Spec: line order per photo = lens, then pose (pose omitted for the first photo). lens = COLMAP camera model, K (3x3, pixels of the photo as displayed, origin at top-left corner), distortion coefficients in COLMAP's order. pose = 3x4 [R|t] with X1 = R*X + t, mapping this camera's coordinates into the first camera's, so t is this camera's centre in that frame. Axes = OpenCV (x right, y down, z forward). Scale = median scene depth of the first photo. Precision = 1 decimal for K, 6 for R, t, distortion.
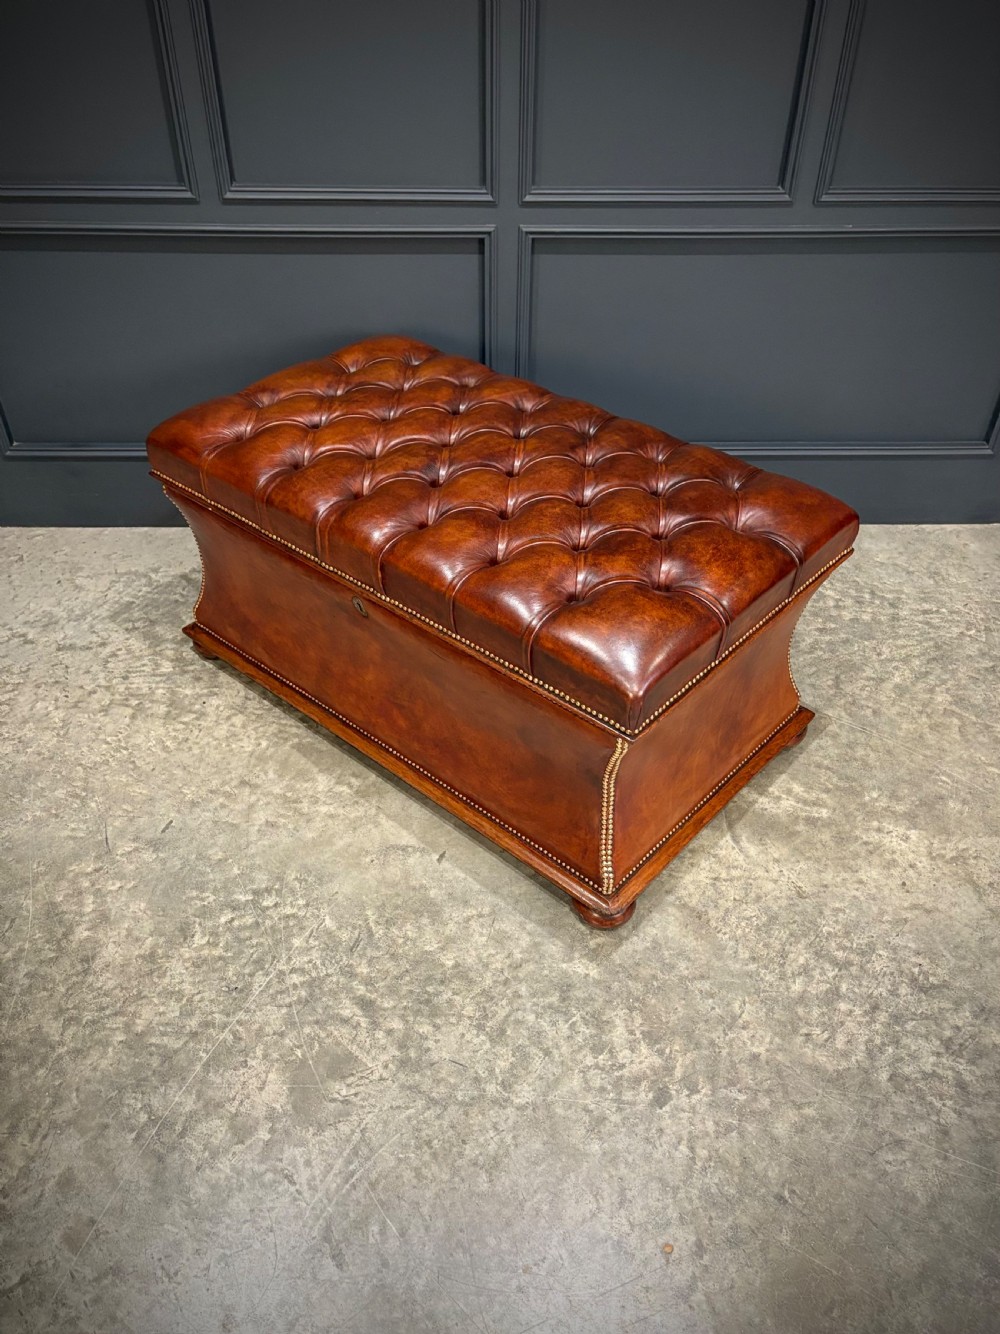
lens RADIAL K [[1001.9, 0, 504.8], [0, 1001.9, 683.8], [0, 0, 1]] dist [0.009605, 0.011645]
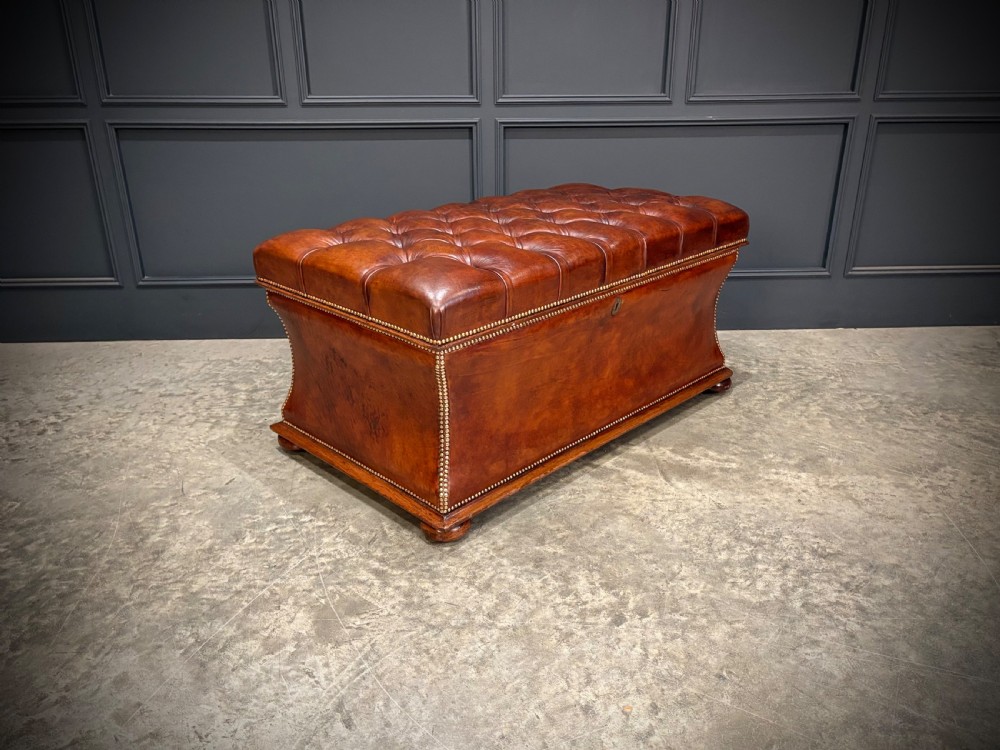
lens RADIAL K [[751.1, 0, 506.8], [0, 751.1, 386.9], [0, 0, 1]] dist [0.009605, 0.011645]
pose [[0.999721, -0.020683, 0.011404, 0.013048], [0.023145, 0.954113, -0.298553, 0.340493], [-0.004706, 0.298733, 0.954325, 0.034453]]
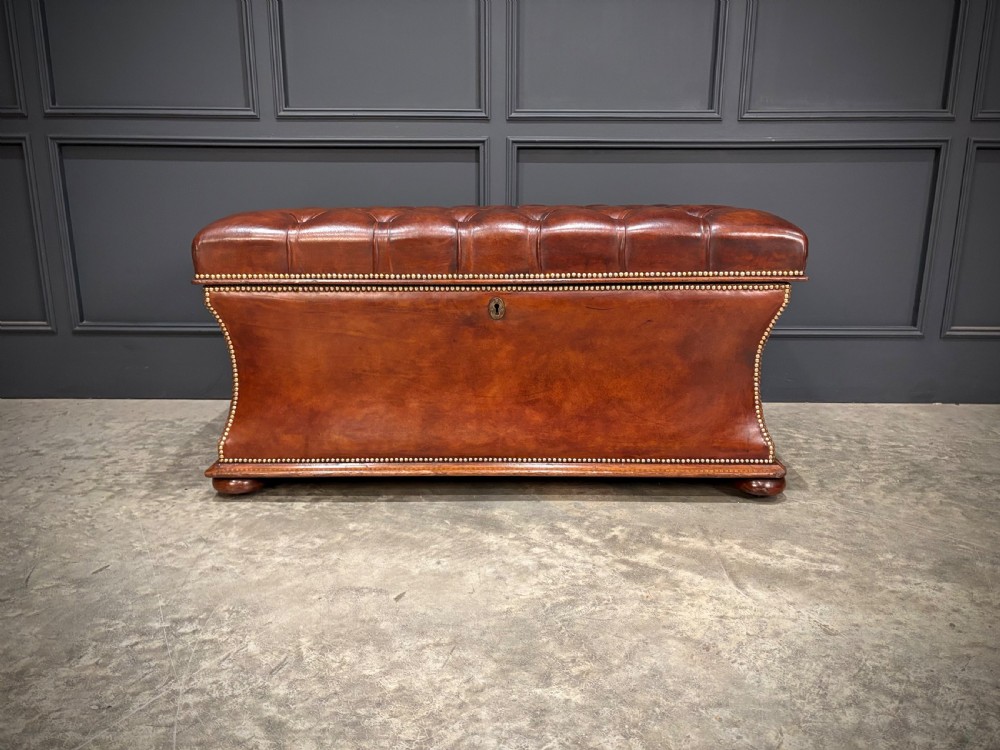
lens RADIAL K [[751.1, 0, 502.2], [0, 751.1, 384.7], [0, 0, 1]] dist [0.009605, 0.011645]
pose [[0.999599, 0.000998, -0.028283, 0.043855], [-0.013242, 0.899734, -0.436238, 0.297802], [0.025012, 0.436438, 0.899387, 0.343963]]
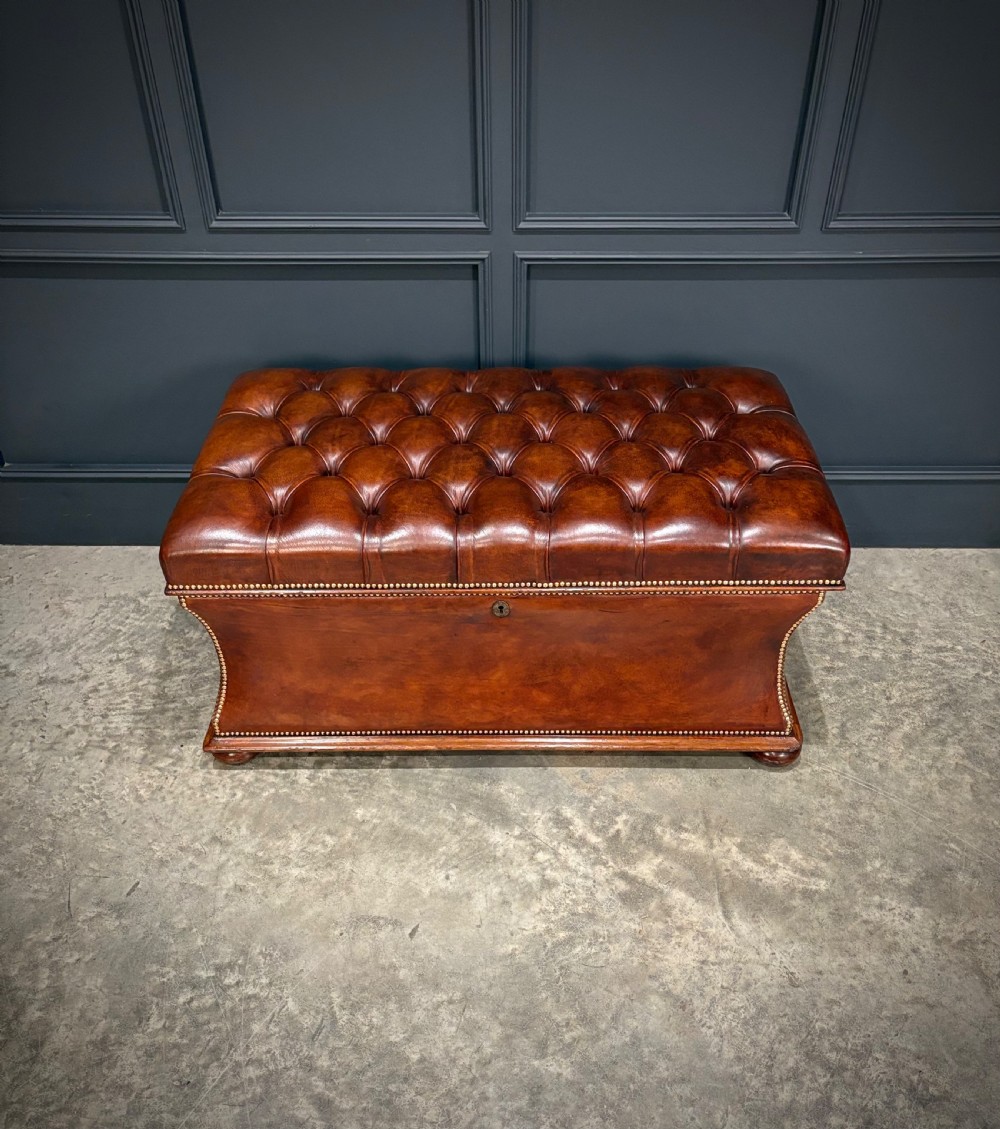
lens RADIAL K [[992.3, 0, 510.0], [0, 992.3, 625.3], [0, 0, 1]] dist [-0.001882, 0.035576]
pose [[0.999438, 0.010847, -0.031720, 0.055231], [-0.011063, 0.999917, -0.006643, -0.113511], [0.031645, 0.006990, 0.999475, 0.060095]]
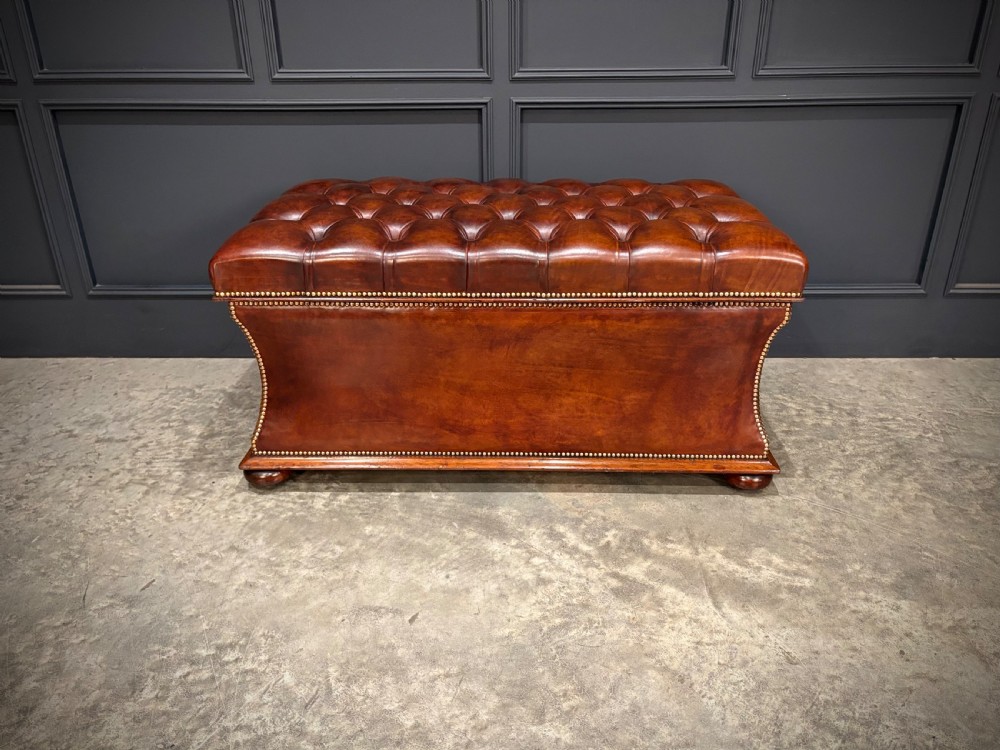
lens RADIAL K [[751.1, 0, 500.7], [0, 751.1, 389.1], [0, 0, 1]] dist [0.009605, 0.011645]
pose [[0.998989, 0.001859, -0.044909, 0.054879], [-0.012736, 0.969901, -0.243164, 0.137401], [0.043105, 0.243491, 0.968945, 0.242039]]
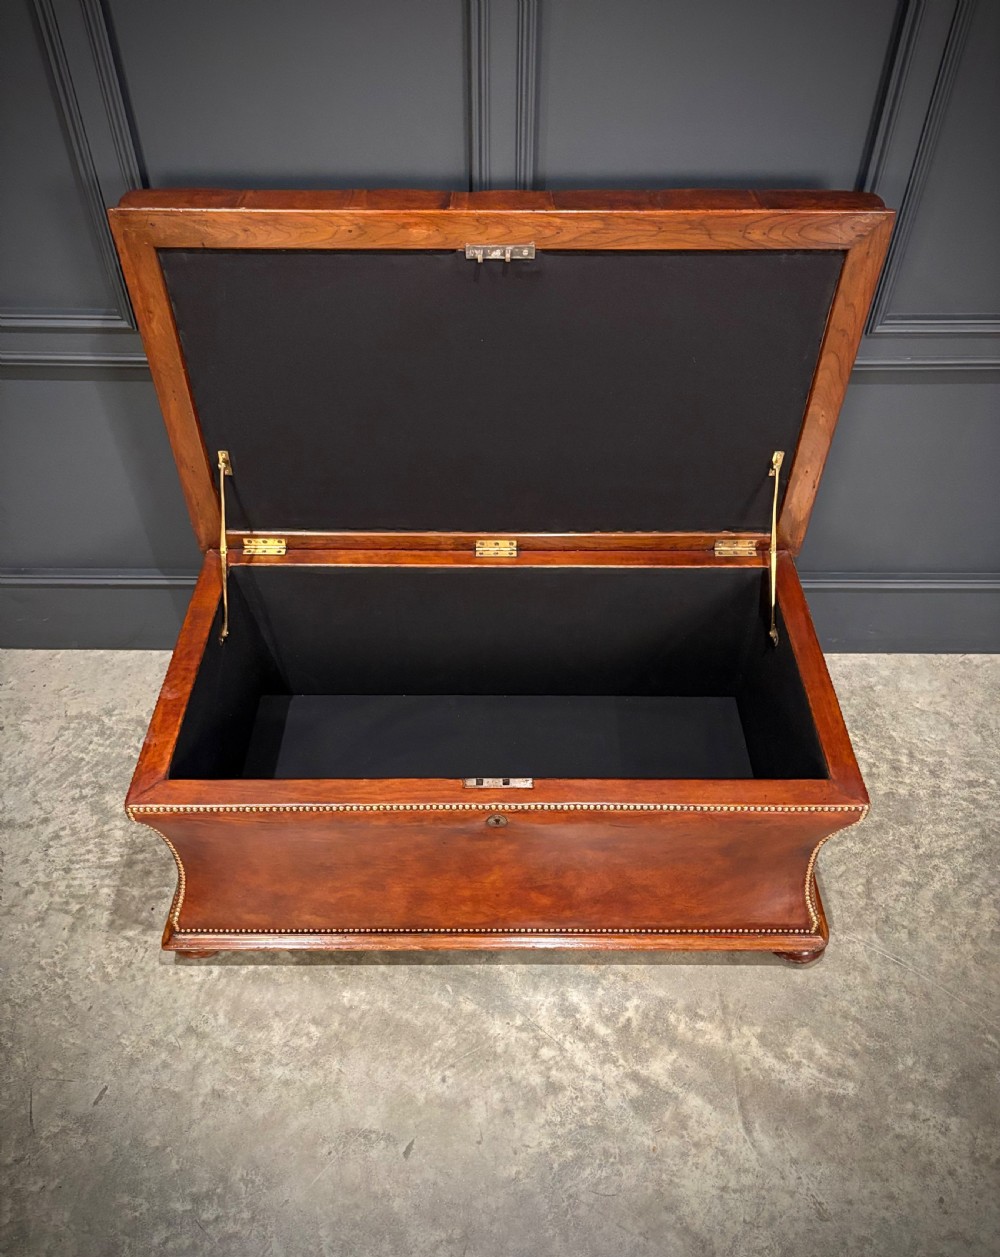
lens RADIAL K [[964.6, 0, 500.0], [0, 964.6, 692.5], [0, 0, 1]] dist [0.018759, -0.016660]
pose [[0.999688, 0.014906, -0.020061, 0.027578], [-0.012792, 0.994738, 0.101651, -0.315942], [0.021471, -0.101362, 0.994618, 0.206030]]
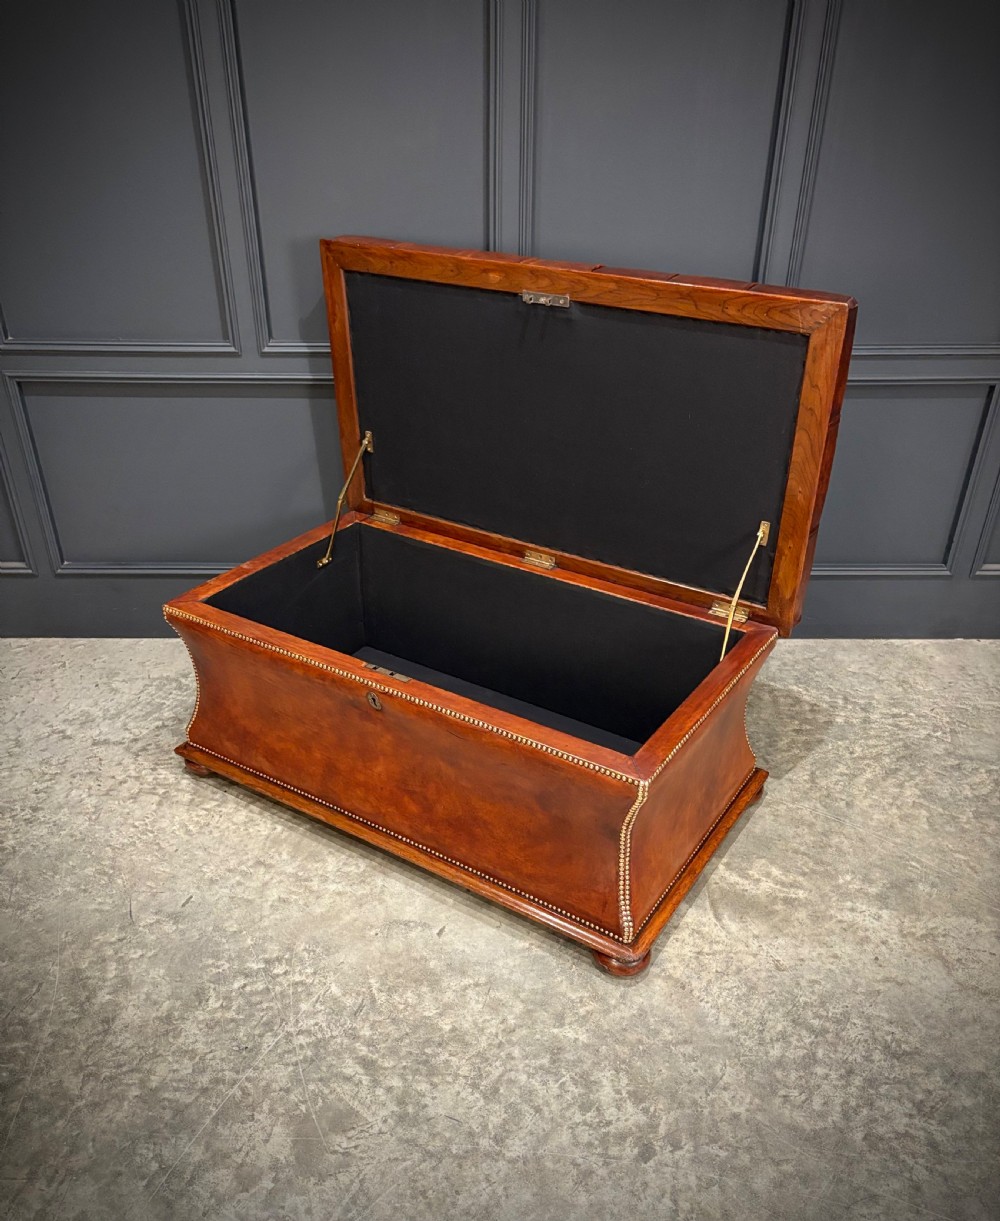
lens RADIAL K [[977.4, 0, 501.4], [0, 977.4, 685.0], [0, 0, 1]] dist [0.002670, 0.019286]
pose [[0.999916, 0.004351, -0.012180, 0.012445], [-0.005962, 0.990756, -0.135525, 0.055255], [0.011478, 0.135587, 0.990699, -0.068538]]
